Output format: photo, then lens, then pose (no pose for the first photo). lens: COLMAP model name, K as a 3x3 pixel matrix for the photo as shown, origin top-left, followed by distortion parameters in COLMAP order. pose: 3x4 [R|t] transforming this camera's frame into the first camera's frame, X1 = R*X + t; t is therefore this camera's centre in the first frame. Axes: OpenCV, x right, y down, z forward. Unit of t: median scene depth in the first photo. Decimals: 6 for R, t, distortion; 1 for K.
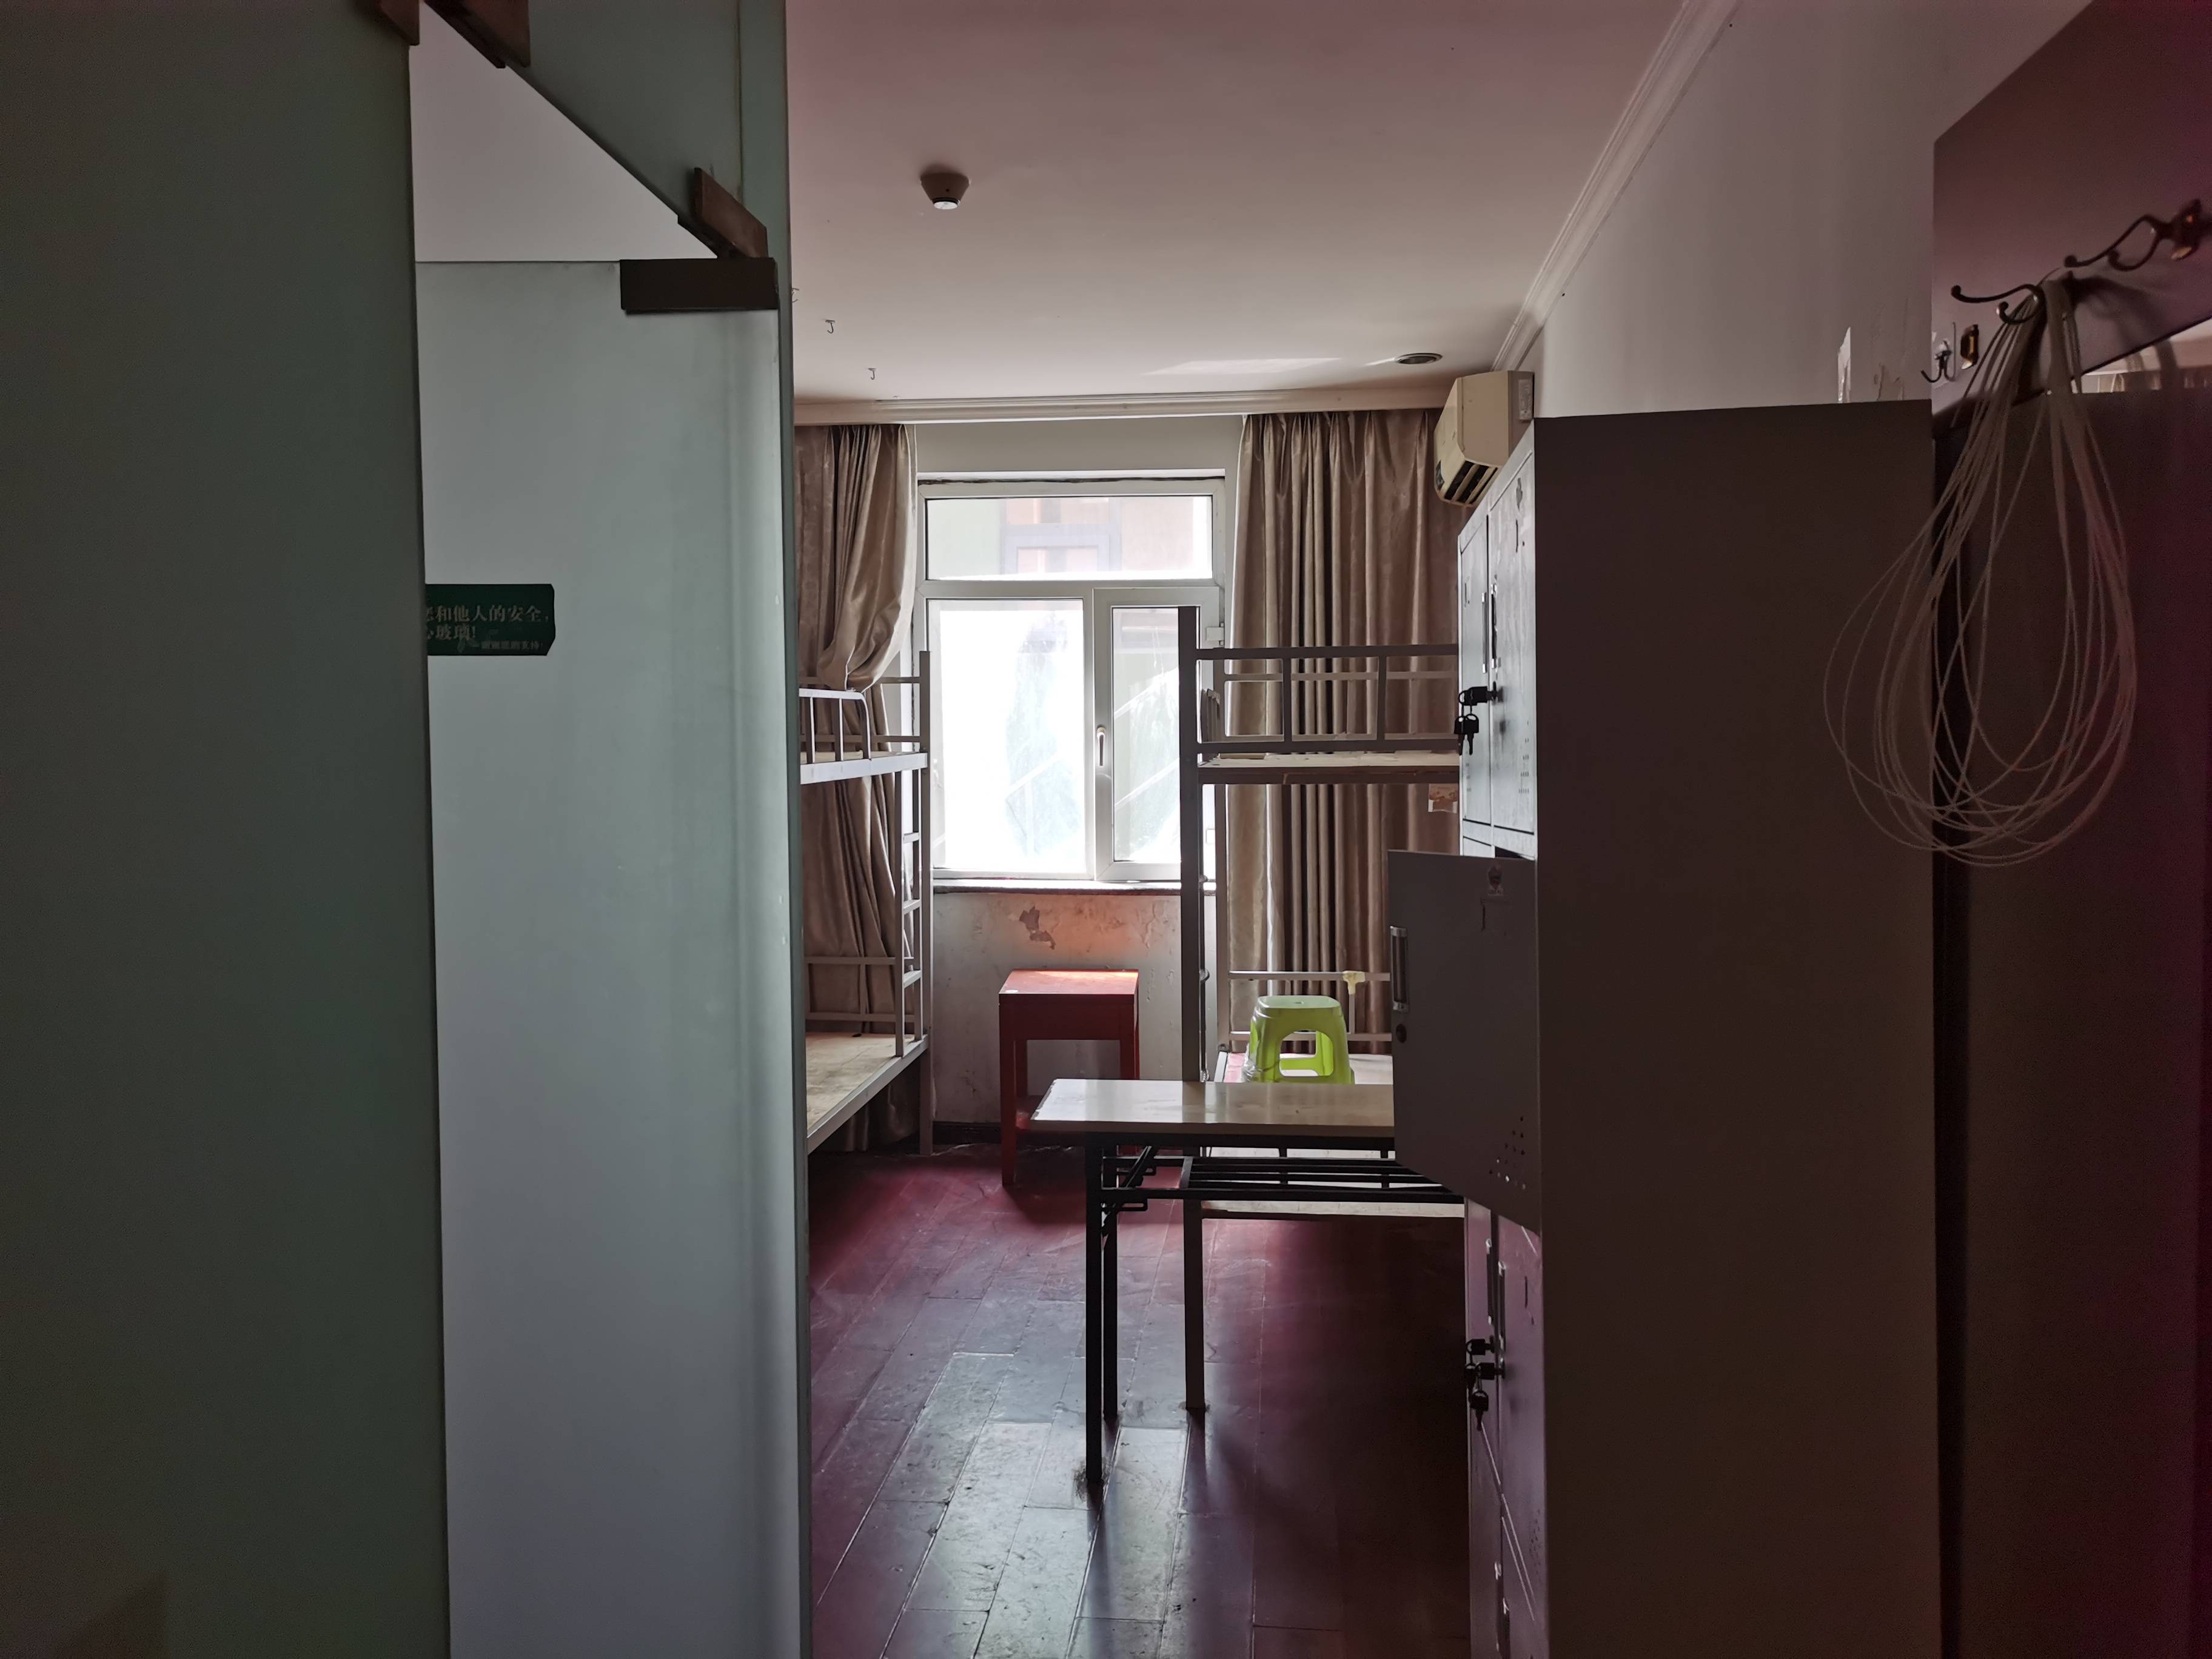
lens RADIAL K [[1754.2, 0, 1106.0], [0, 1754.2, 829.5], [0, 0, 1]] dist [-0.070883, -0.000323]
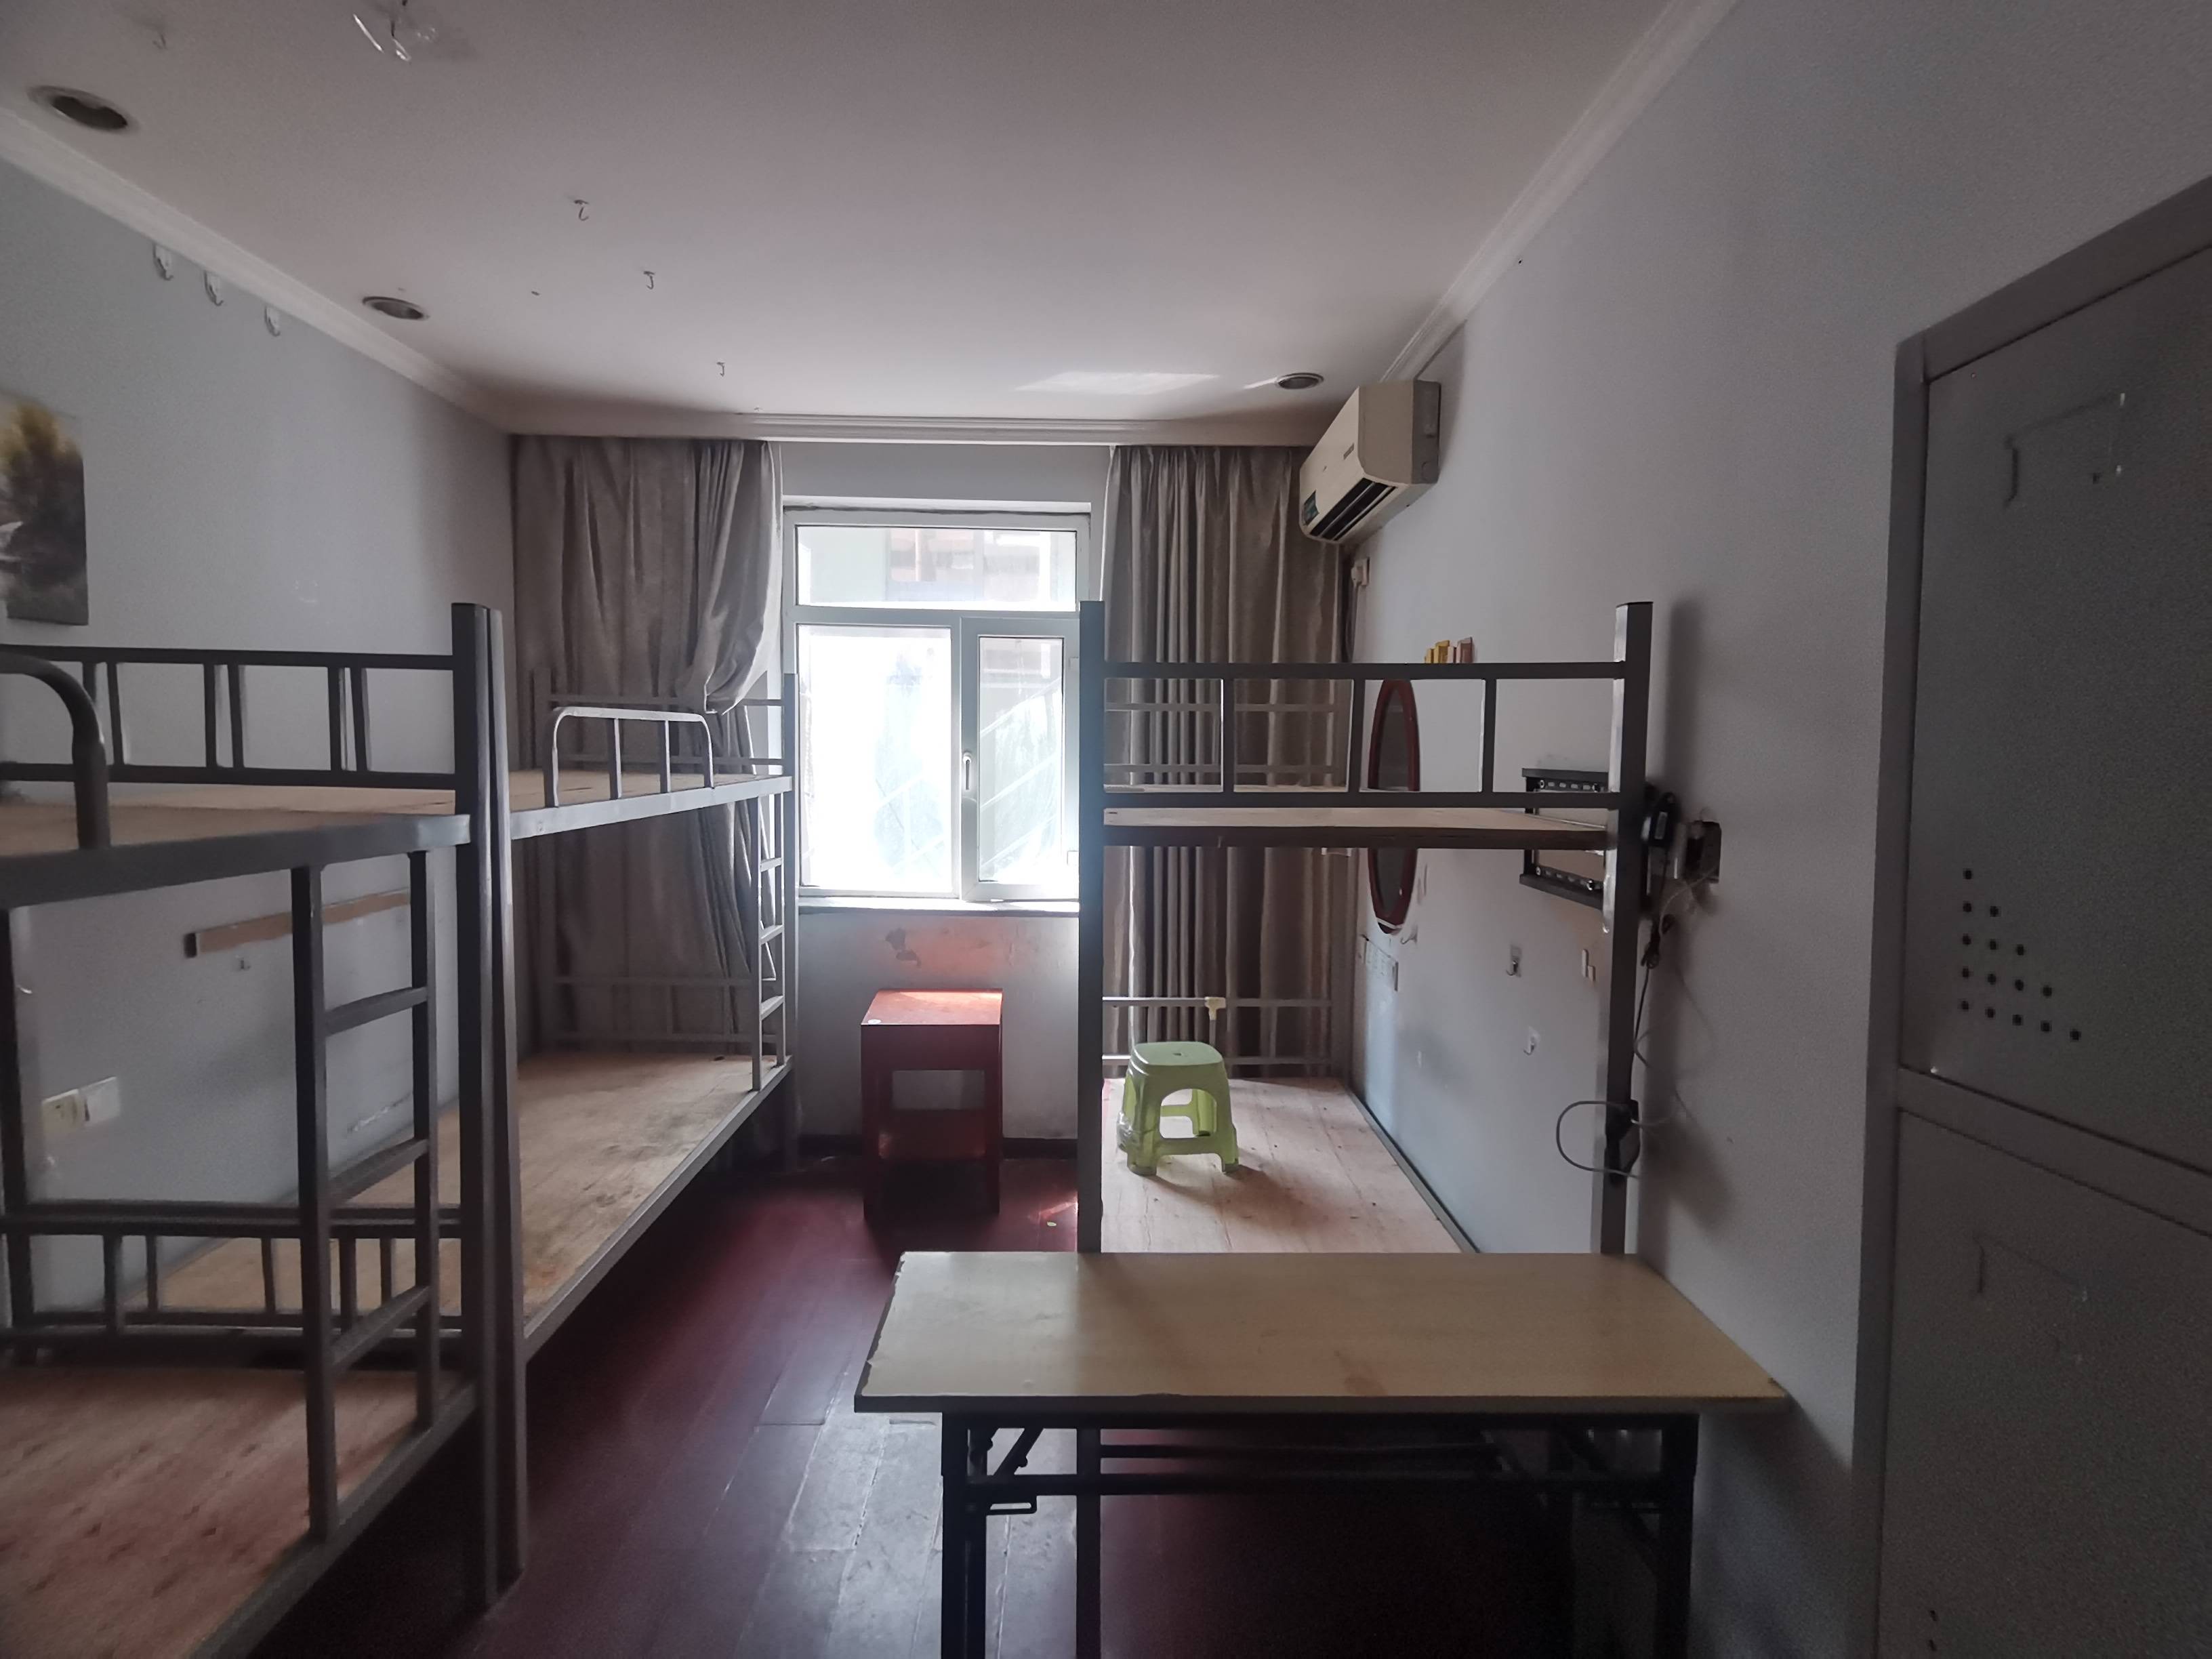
lens RADIAL K [[1157.9, 0, 1106.0], [0, 1157.9, 829.5], [0, 0, 1]] dist [-0.001283, 0.000018]
pose [[0.992927, 0.007644, 0.118483, -0.002279], [-0.009797, 0.999797, 0.017601, -0.027207], [-0.118325, -0.018637, 0.992800, 0.328734]]
